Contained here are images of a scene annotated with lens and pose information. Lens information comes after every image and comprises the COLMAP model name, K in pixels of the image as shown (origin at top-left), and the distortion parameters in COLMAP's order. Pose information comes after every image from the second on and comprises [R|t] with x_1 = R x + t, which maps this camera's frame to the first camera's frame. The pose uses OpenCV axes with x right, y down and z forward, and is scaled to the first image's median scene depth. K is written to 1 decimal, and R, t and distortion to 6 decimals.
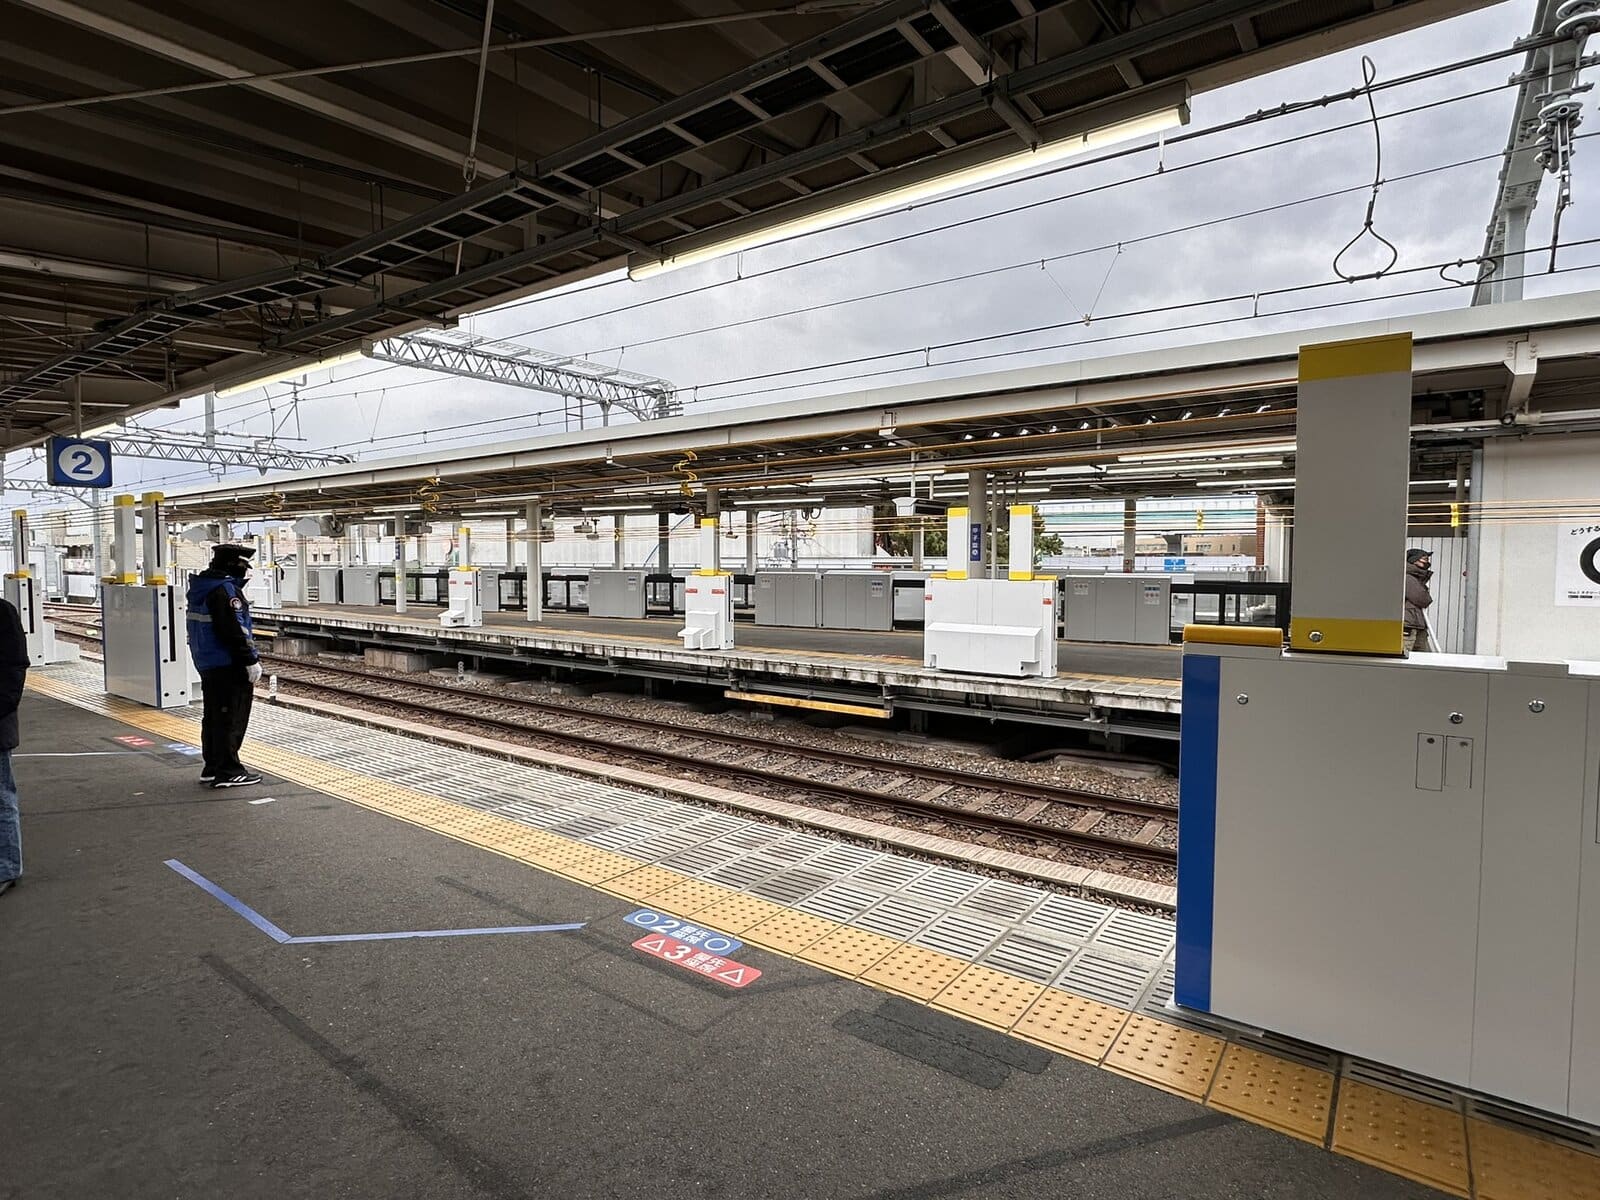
lens RADIAL K [[824.1, 0, 802.2], [0, 824.1, 600.0], [0, 0, 1]] dist [-0.000338, -0.000079]
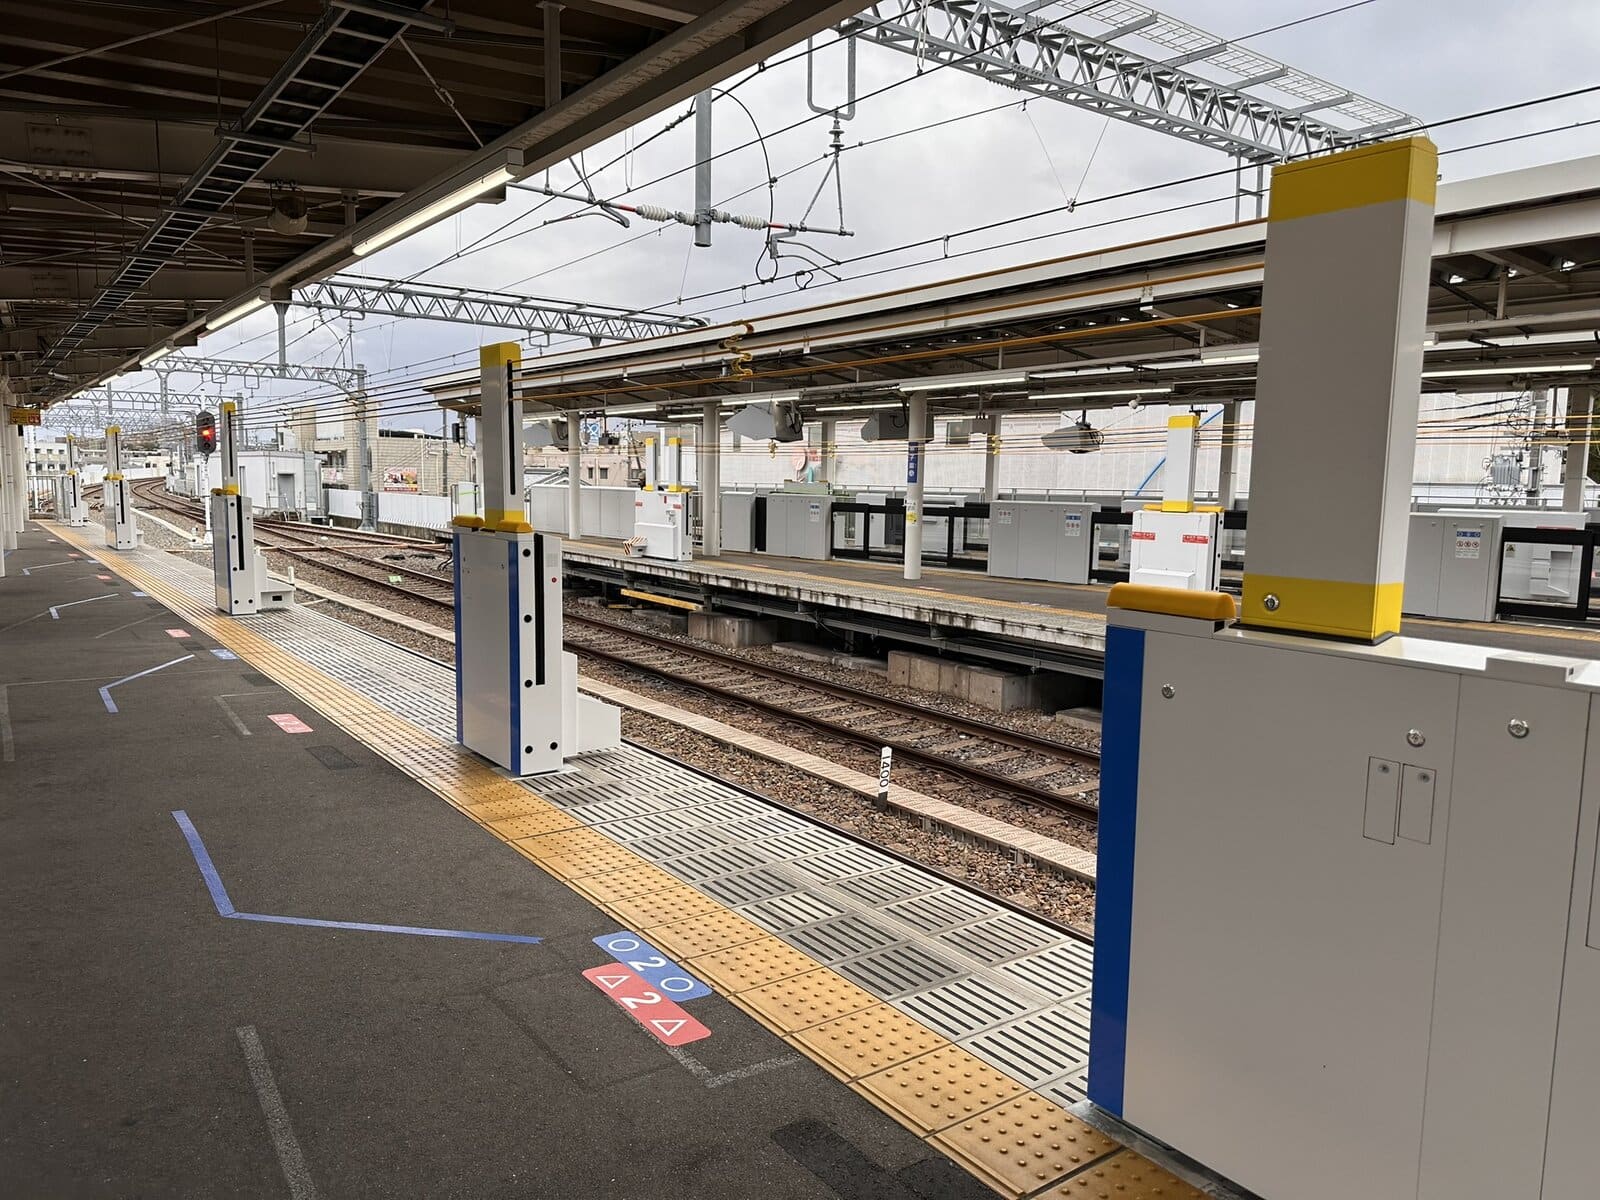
lens RADIAL K [[1129.0, 0, 797.3], [0, 1129.0, 603.3], [0, 0, 1]] dist [0.031868, -0.002062]
pose [[0.951820, 0.052974, -0.302046, -0.324367], [-0.035580, 0.997391, 0.062806, -0.013235], [0.304585, -0.049033, 0.951222, 0.258279]]
